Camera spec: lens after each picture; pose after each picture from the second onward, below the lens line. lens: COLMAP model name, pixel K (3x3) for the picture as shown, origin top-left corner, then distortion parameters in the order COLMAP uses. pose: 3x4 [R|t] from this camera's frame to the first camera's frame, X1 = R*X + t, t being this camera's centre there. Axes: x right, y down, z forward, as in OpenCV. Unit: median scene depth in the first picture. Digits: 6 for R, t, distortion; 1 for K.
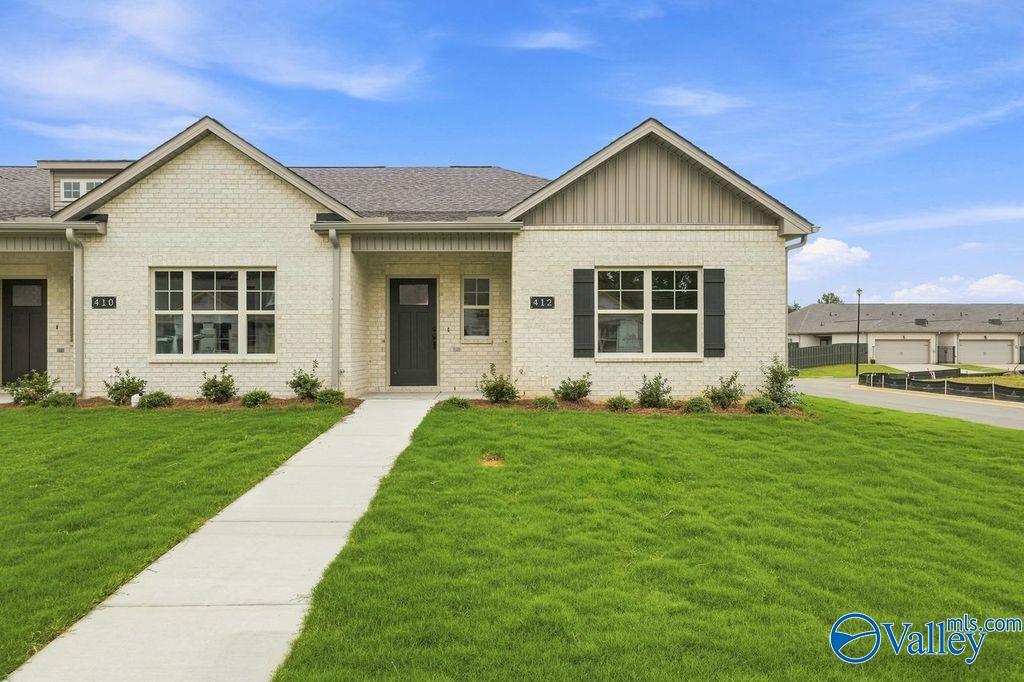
lens RADIAL K [[680.6, 0, 508.9], [0, 680.6, 340.2], [0, 0, 1]] dist [-0.011056, 0.008585]
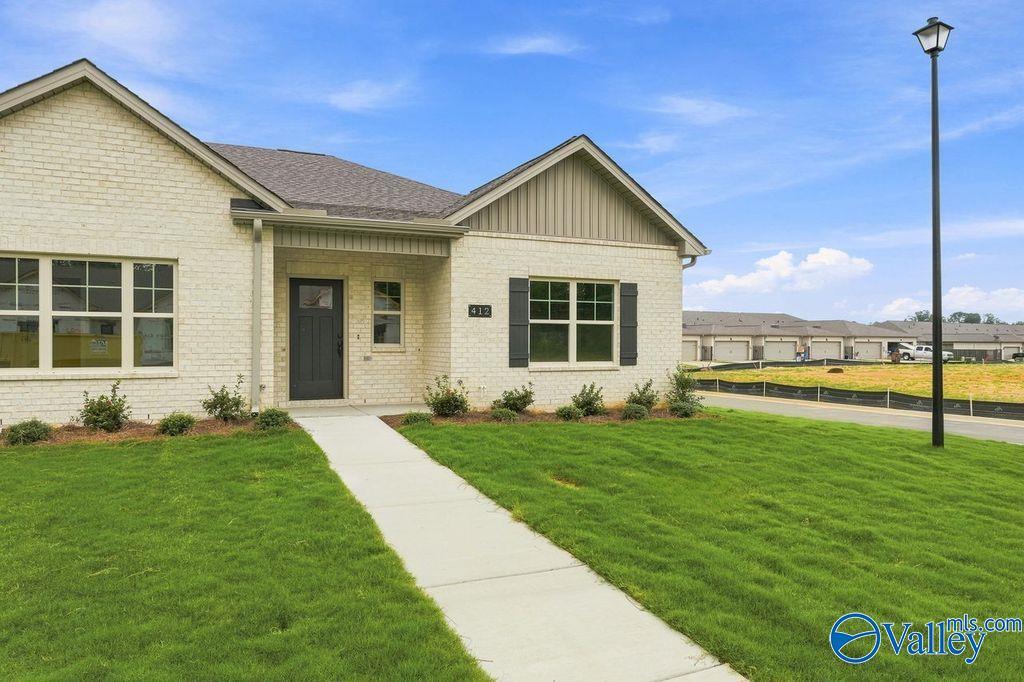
lens RADIAL K [[680.6, 0, 515.1], [0, 680.6, 346.0], [0, 0, 1]] dist [-0.011056, 0.008585]
pose [[0.913490, 0.002133, 0.406854, -0.300662], [-0.007349, 0.999910, 0.011259, -0.016624], [-0.406794, -0.013275, 0.913424, 0.091995]]
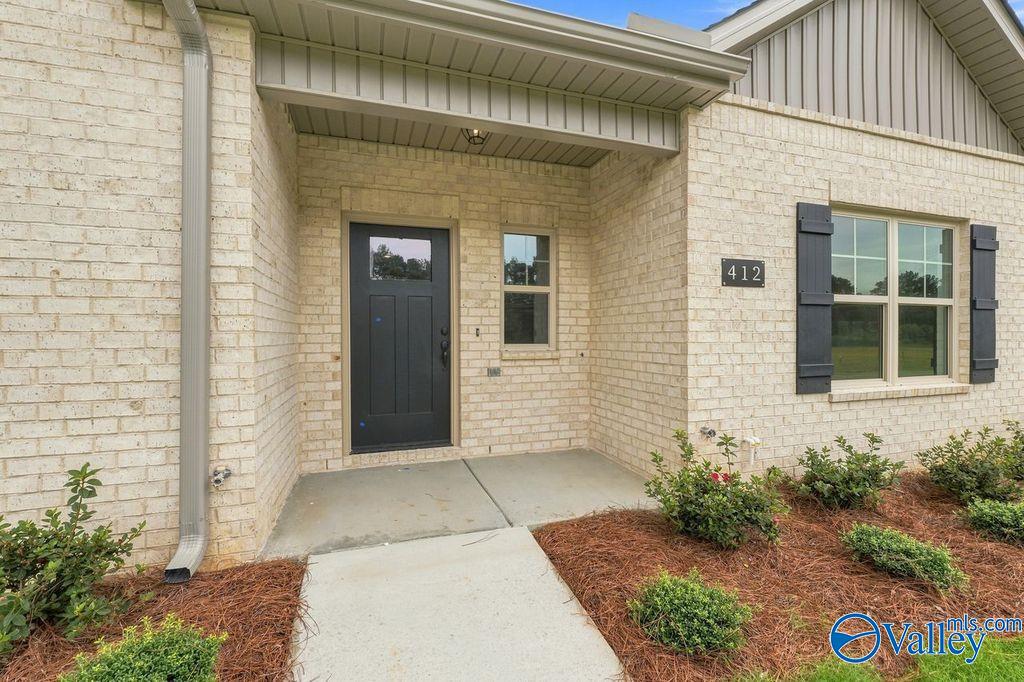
lens RADIAL K [[438.0, 0, 510.3], [0, 438.0, 338.7], [0, 0, 1]] dist [-0.002686, -0.000455]
pose [[0.957204, -0.002867, 0.289400, -0.177561], [-0.000106, 0.999947, 0.010258, -0.015644], [-0.289415, -0.009850, 0.957153, 0.773146]]
